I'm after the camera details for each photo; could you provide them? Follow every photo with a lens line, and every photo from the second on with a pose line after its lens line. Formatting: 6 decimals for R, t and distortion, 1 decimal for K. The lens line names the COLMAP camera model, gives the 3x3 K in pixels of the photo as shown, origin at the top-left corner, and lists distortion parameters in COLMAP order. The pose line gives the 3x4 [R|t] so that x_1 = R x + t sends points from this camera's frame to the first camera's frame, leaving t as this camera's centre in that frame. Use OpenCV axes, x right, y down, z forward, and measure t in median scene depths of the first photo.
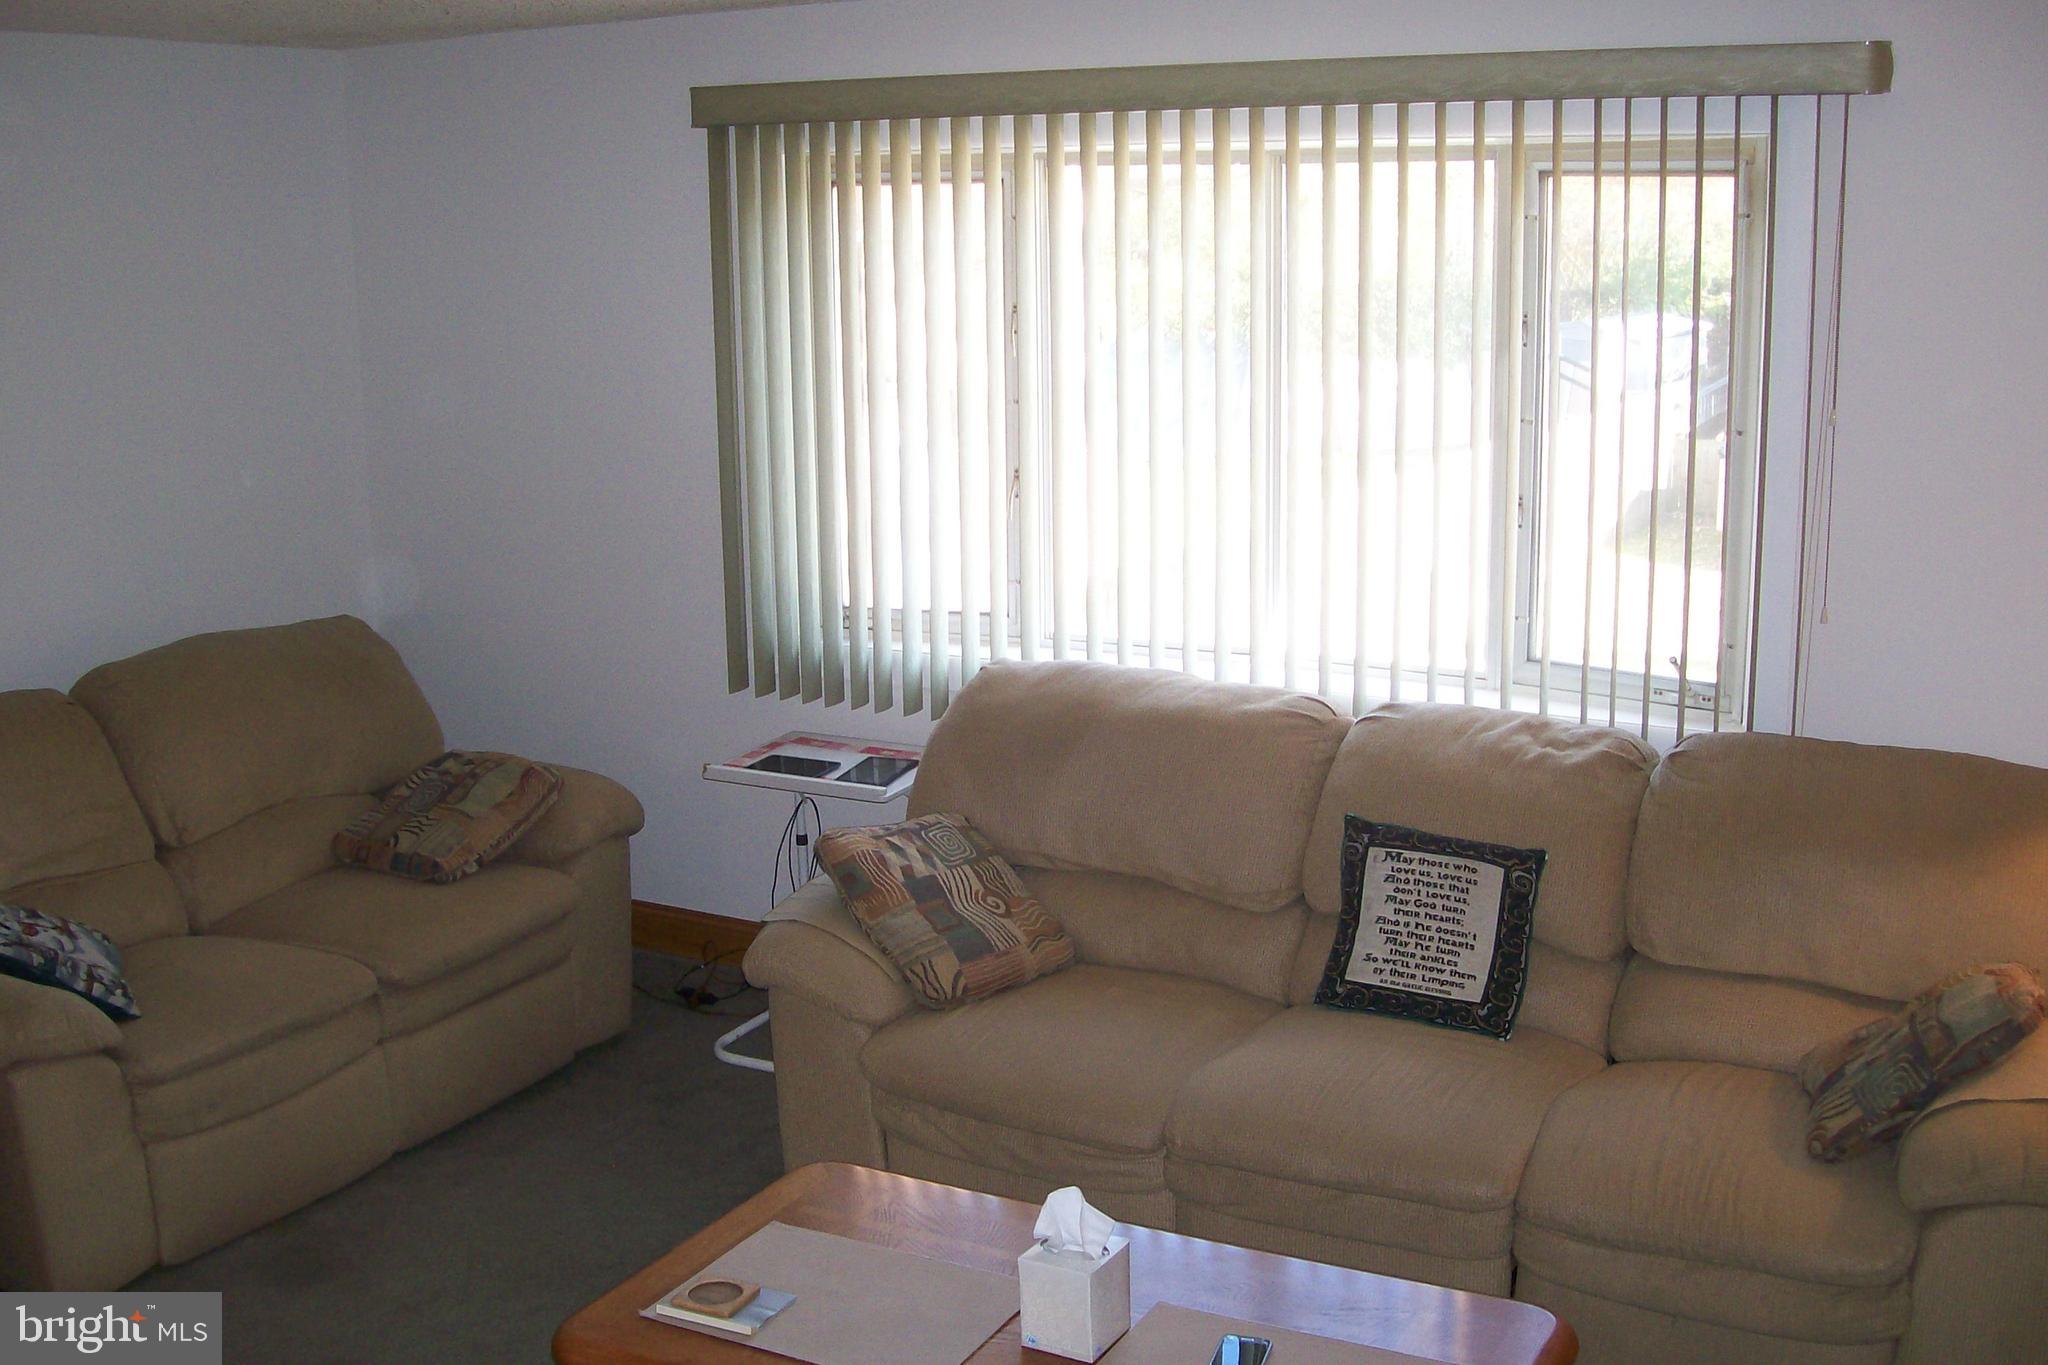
lens RADIAL K [[2213.3, 0, 1029.9], [0, 2213.3, 659.7], [0, 0, 1]] dist [-0.172001, 0.110879]
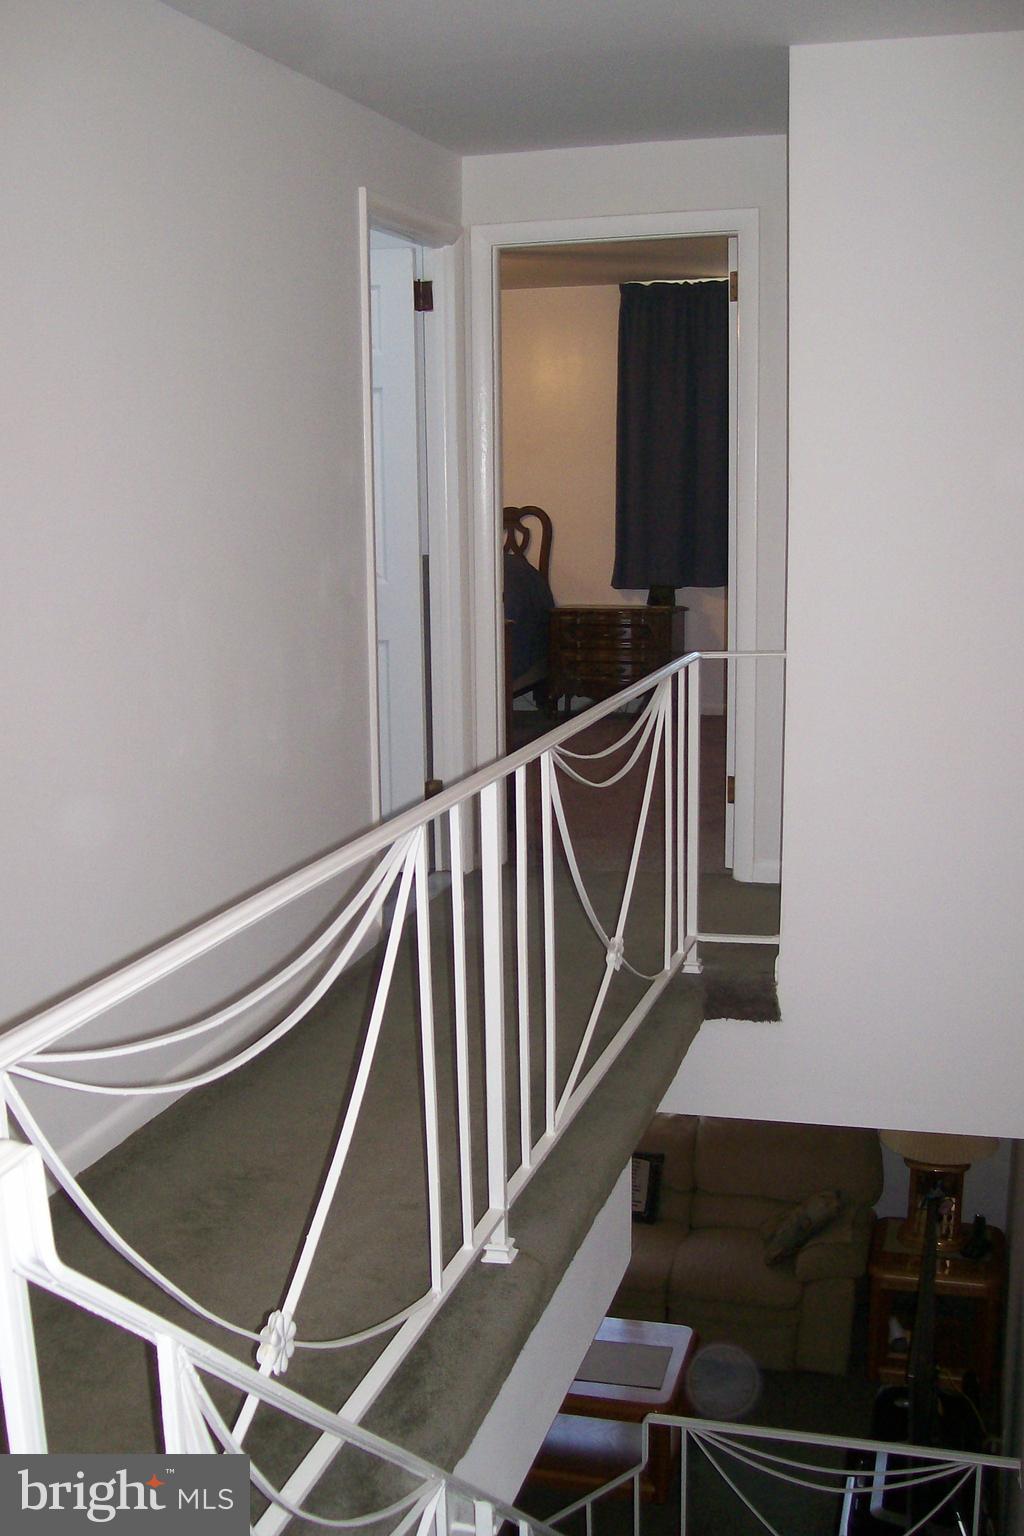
lens RADIAL K [[1660.0, 0, 512.0], [0, 1660.0, 768.0], [0, 0, 1]] dist [-0.172001, 0.110879]
pose [[0.975715, -0.029264, 0.217078, -0.369398], [0.036861, 0.998839, -0.031030, -0.327307], [-0.215918, 0.038278, 0.975661, -0.944135]]
